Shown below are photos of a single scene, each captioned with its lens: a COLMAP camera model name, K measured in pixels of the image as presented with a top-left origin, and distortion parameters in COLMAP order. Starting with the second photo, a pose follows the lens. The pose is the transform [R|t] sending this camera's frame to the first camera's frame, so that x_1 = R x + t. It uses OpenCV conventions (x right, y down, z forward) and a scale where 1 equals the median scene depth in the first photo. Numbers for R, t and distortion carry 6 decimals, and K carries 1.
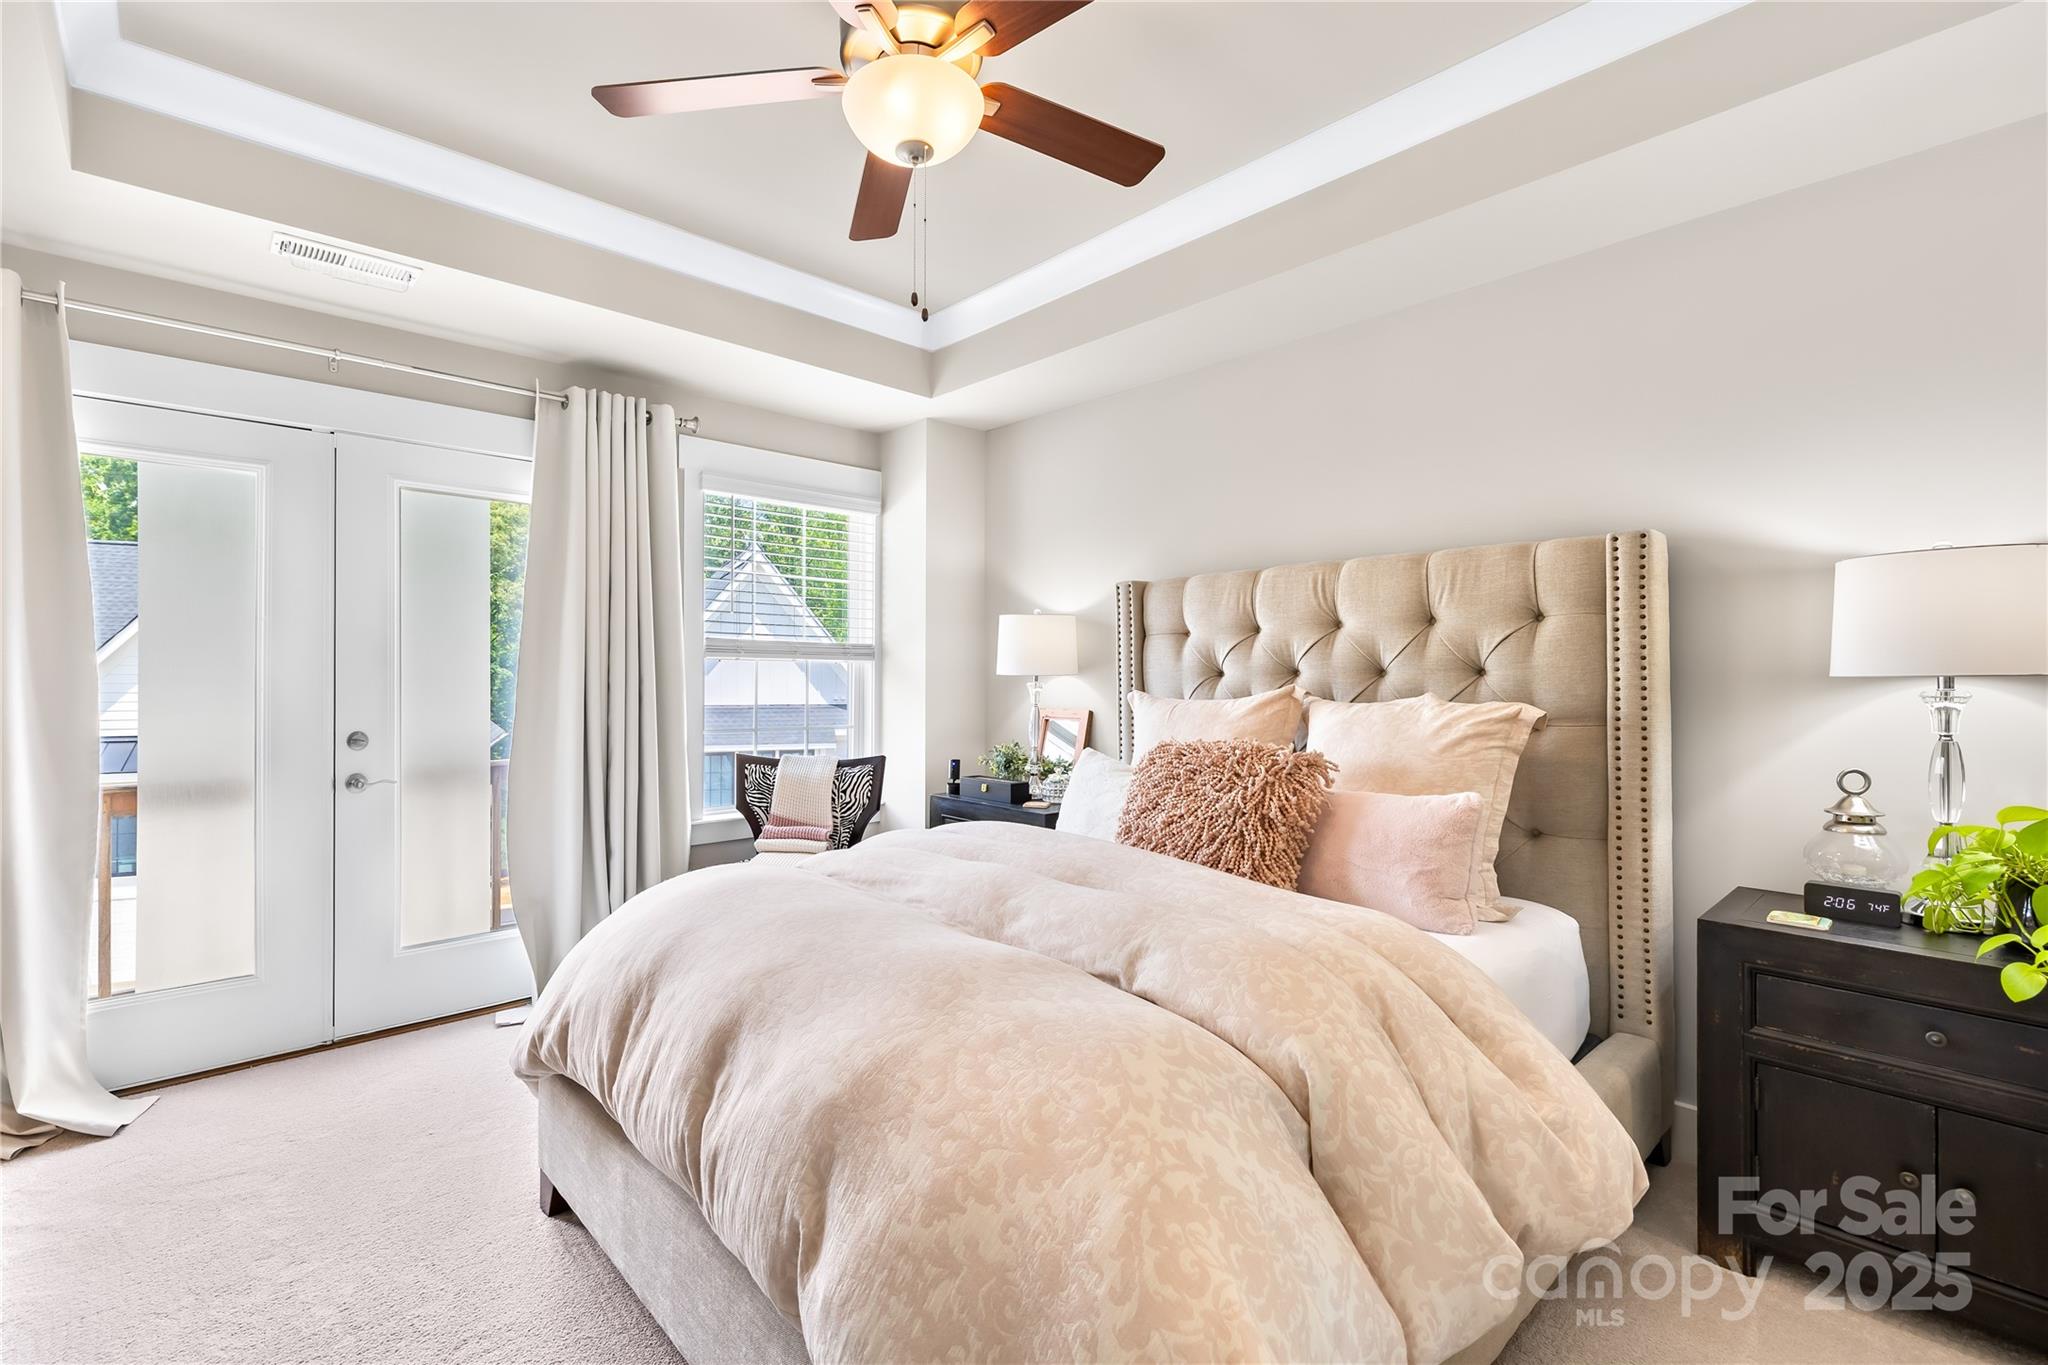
lens RADIAL K [[879.5, 0, 1022.4], [0, 879.5, 678.3], [0, 0, 1]] dist [-0.002683, 0.000971]
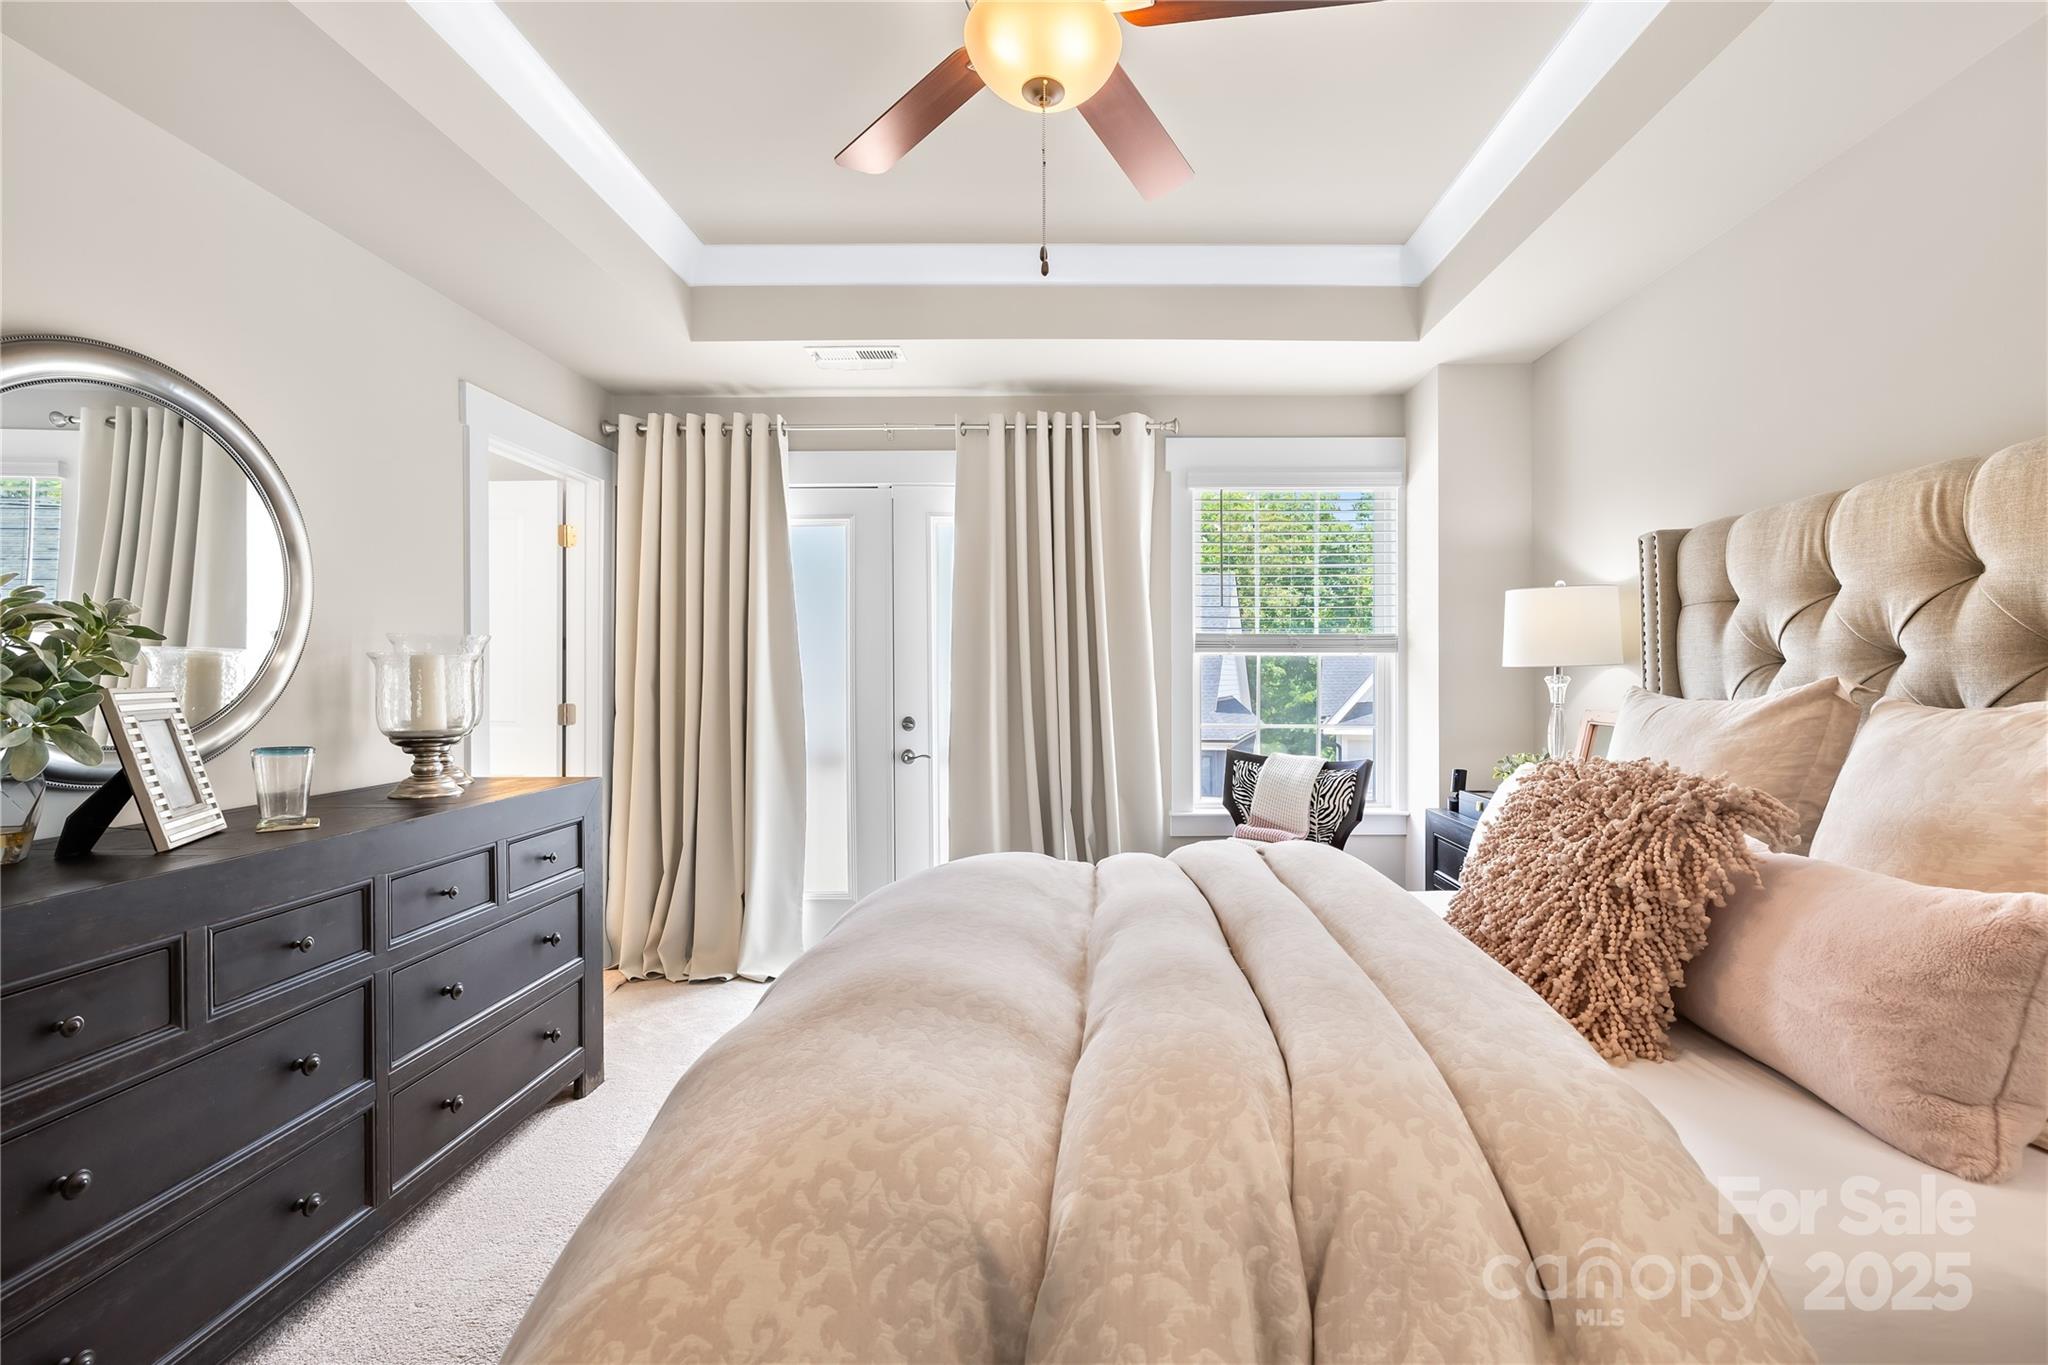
lens RADIAL K [[879.5, 0, 1023.0], [0, 879.5, 681.1], [0, 0, 1]] dist [-0.002683, 0.000971]
pose [[0.749641, -0.001742, -0.661843, 0.215285], [0.006556, 0.999967, 0.004793, 0.003151], [0.661812, -0.007932, 0.749627, 0.139243]]
